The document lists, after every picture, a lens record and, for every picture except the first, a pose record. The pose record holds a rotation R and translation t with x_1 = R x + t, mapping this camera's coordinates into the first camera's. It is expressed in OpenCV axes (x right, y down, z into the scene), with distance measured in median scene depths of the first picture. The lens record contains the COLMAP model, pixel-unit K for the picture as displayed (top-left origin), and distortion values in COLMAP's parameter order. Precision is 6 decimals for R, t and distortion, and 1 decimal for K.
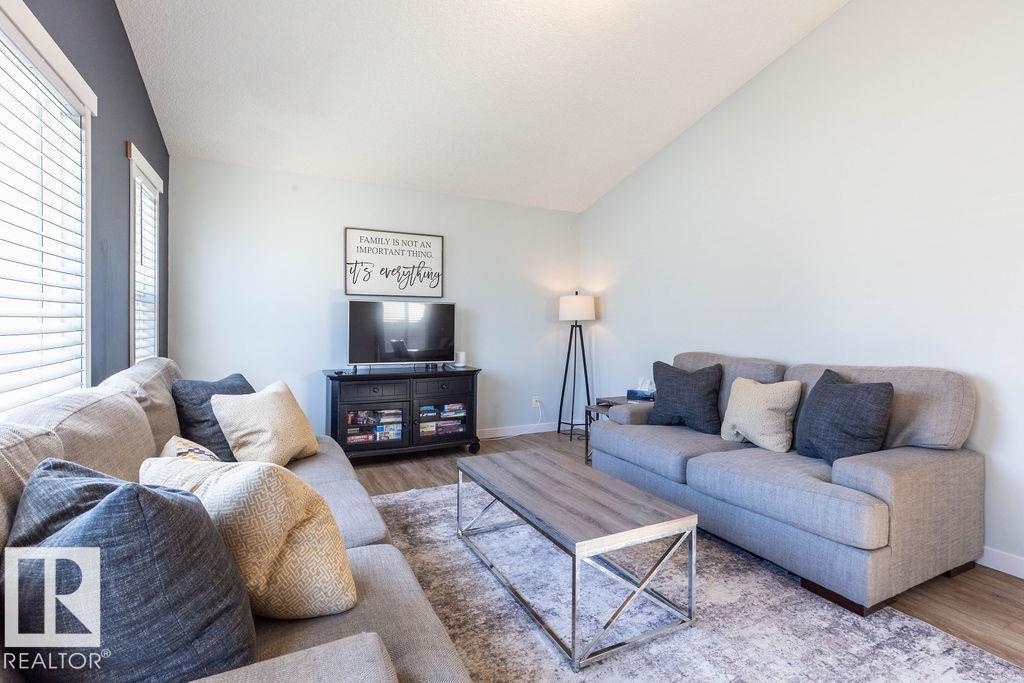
lens RADIAL K [[470.0, 0, 509.6], [0, 470.0, 328.3], [0, 0, 1]] dist [0.010606, -0.003328]
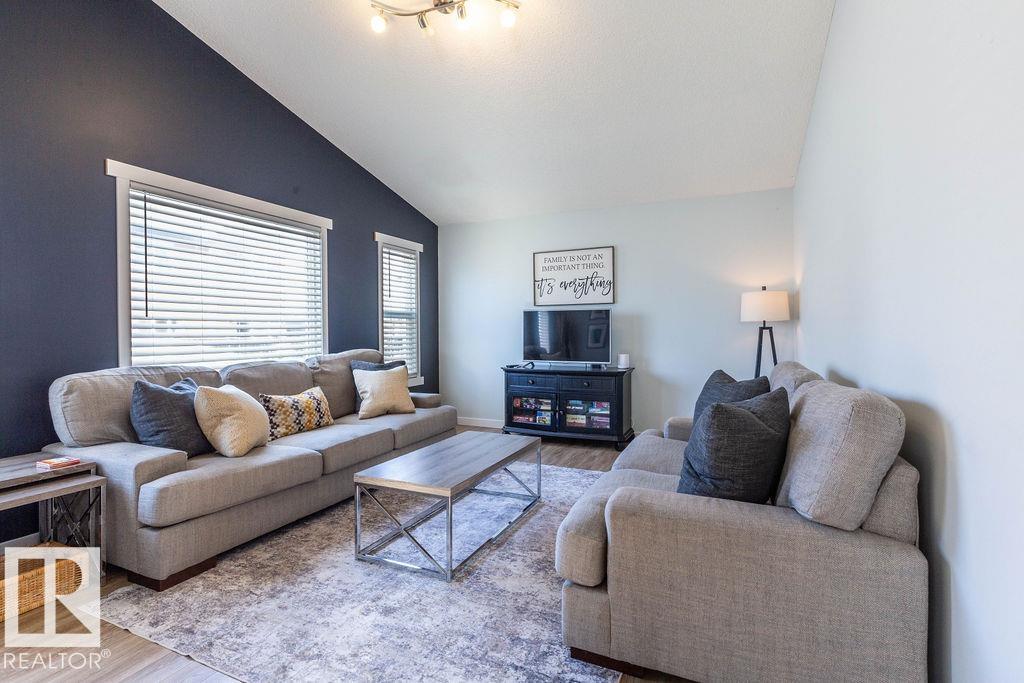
lens RADIAL K [[470.0, 0, 518.1], [0, 470.0, 331.5], [0, 0, 1]] dist [0.010606, -0.003328]
pose [[0.638036, -0.008319, -0.769961, 0.663841], [0.006318, 0.999965, -0.005568, 0.004072], [0.769980, -0.001311, 0.638066, 0.177513]]
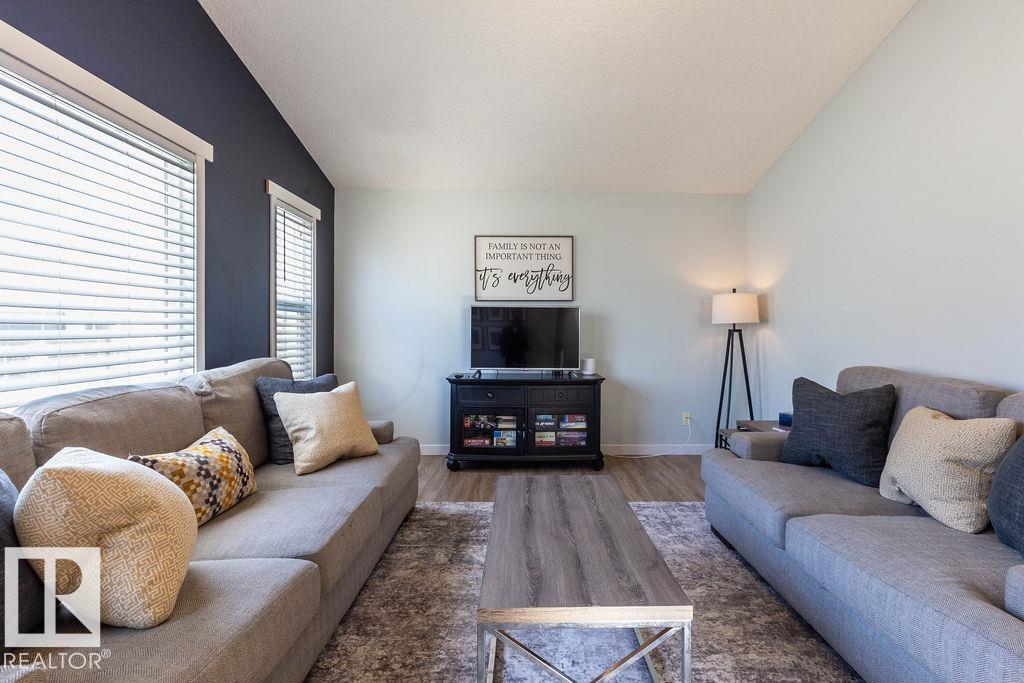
lens RADIAL K [[470.0, 0, 532.9], [0, 470.0, 329.2], [0, 0, 1]] dist [0.010606, -0.003328]
pose [[0.906764, -0.004575, -0.421614, 0.223491], [0.000651, 0.999955, -0.009450, 0.000574], [0.421638, 0.008295, 0.906726, 0.131590]]
